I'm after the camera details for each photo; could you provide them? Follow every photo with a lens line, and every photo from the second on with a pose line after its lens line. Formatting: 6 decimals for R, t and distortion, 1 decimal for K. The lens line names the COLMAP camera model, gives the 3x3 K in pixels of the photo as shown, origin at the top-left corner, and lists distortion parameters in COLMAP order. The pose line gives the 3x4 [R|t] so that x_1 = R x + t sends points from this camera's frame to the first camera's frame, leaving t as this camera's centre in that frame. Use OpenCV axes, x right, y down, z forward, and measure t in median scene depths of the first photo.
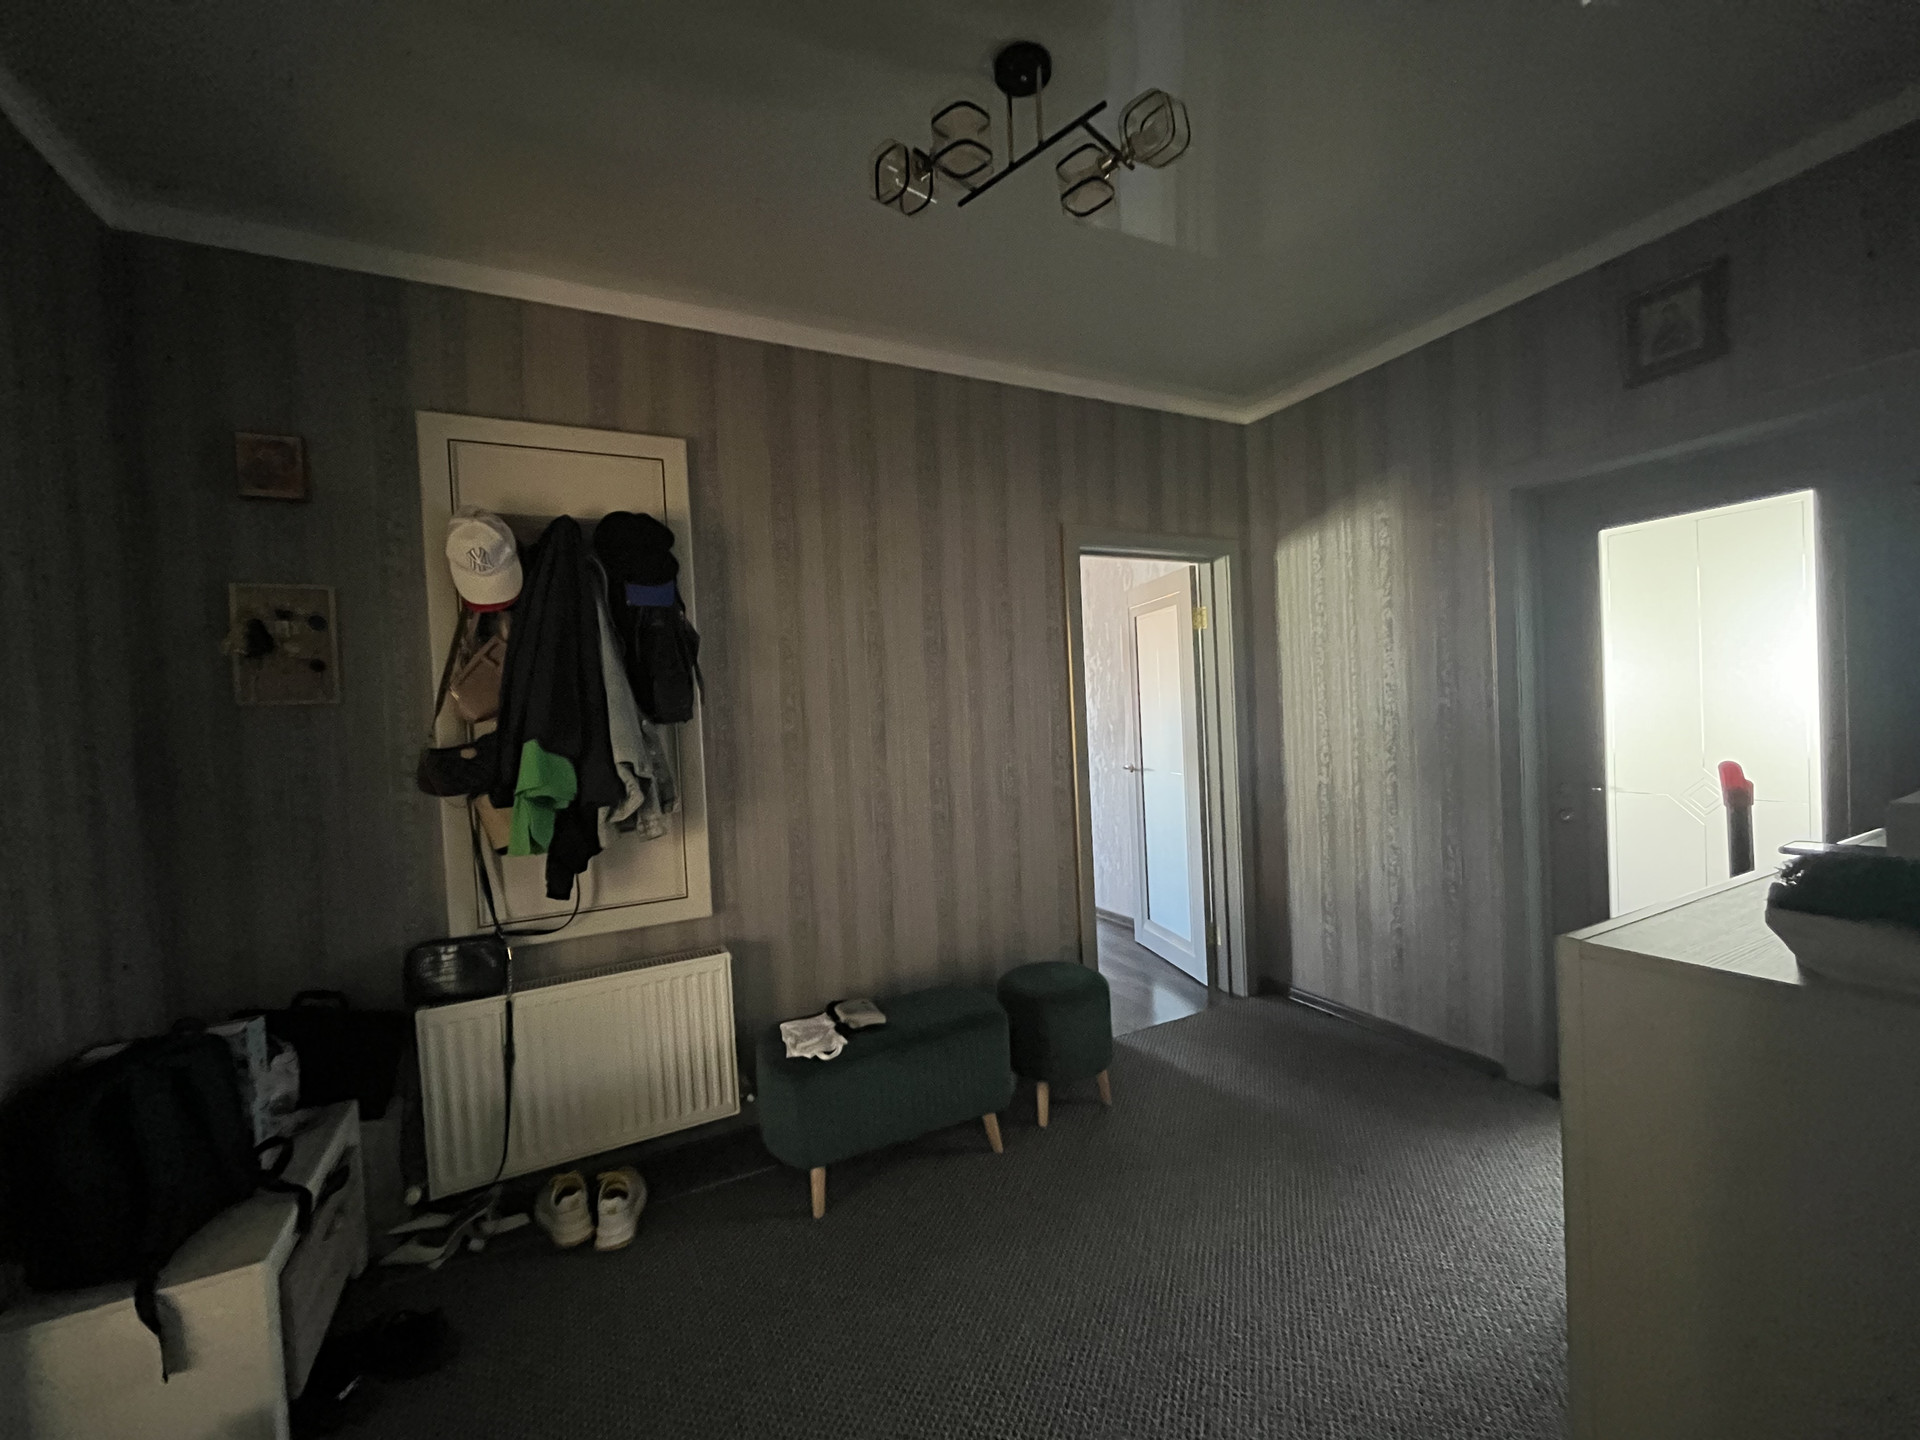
lens RADIAL K [[771.7, 0, 967.8], [0, 771.7, 728.0], [0, 0, 1]] dist [0.000339, -0.000045]
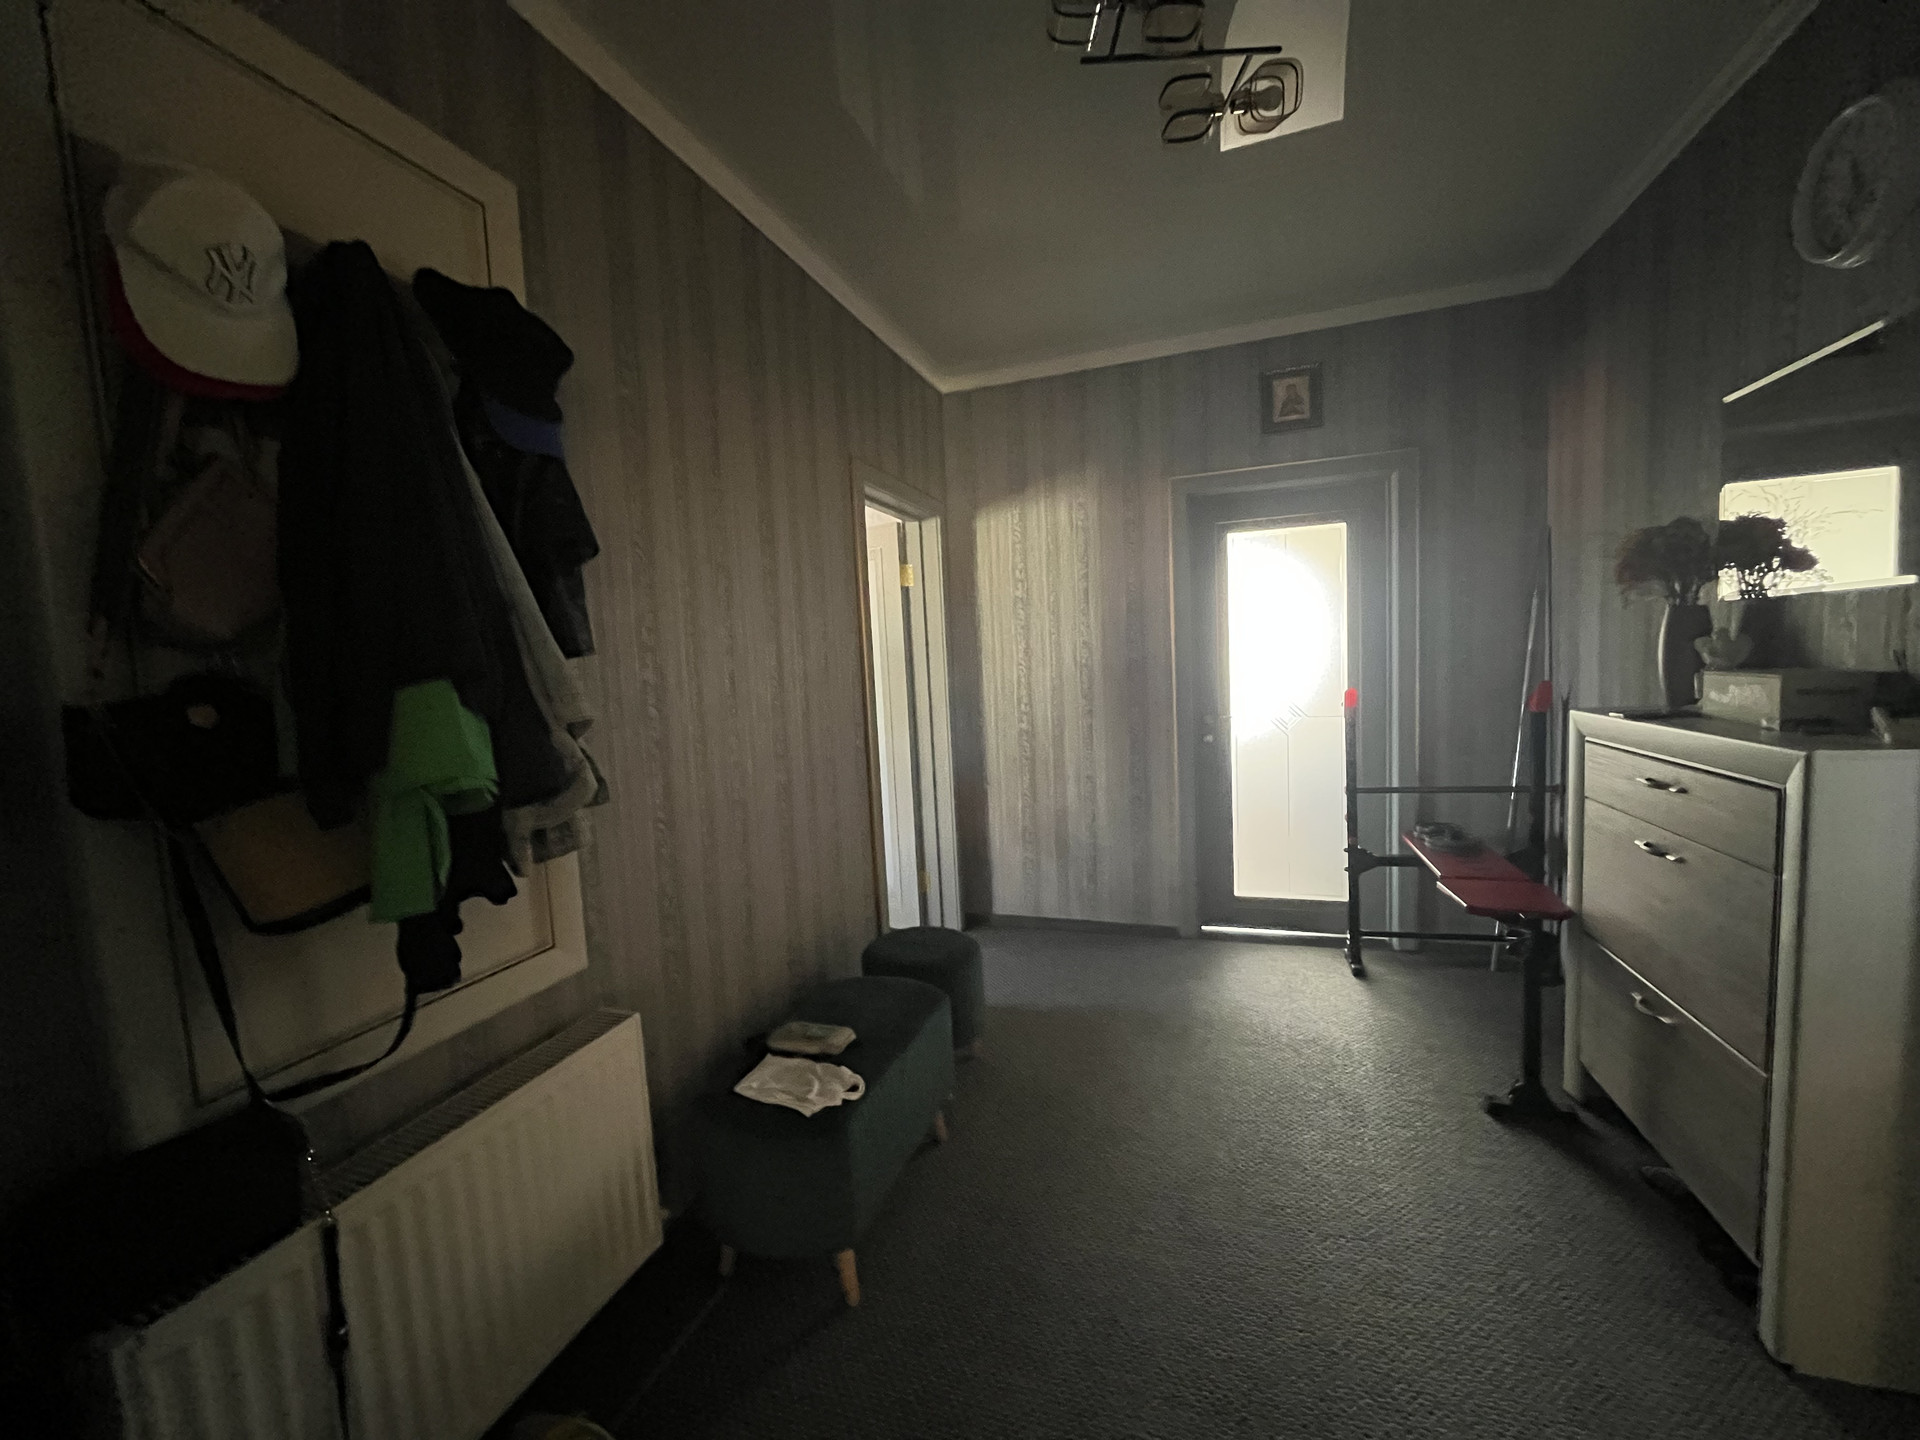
lens RADIAL K [[771.7, 0, 967.8], [0, 771.7, 728.0], [0, 0, 1]] dist [0.000339, -0.000045]
pose [[0.720663, -0.048960, 0.691555, -0.432732], [0.030324, 0.998775, 0.039109, 0.024486], [-0.692622, -0.007214, 0.721264, 0.260900]]
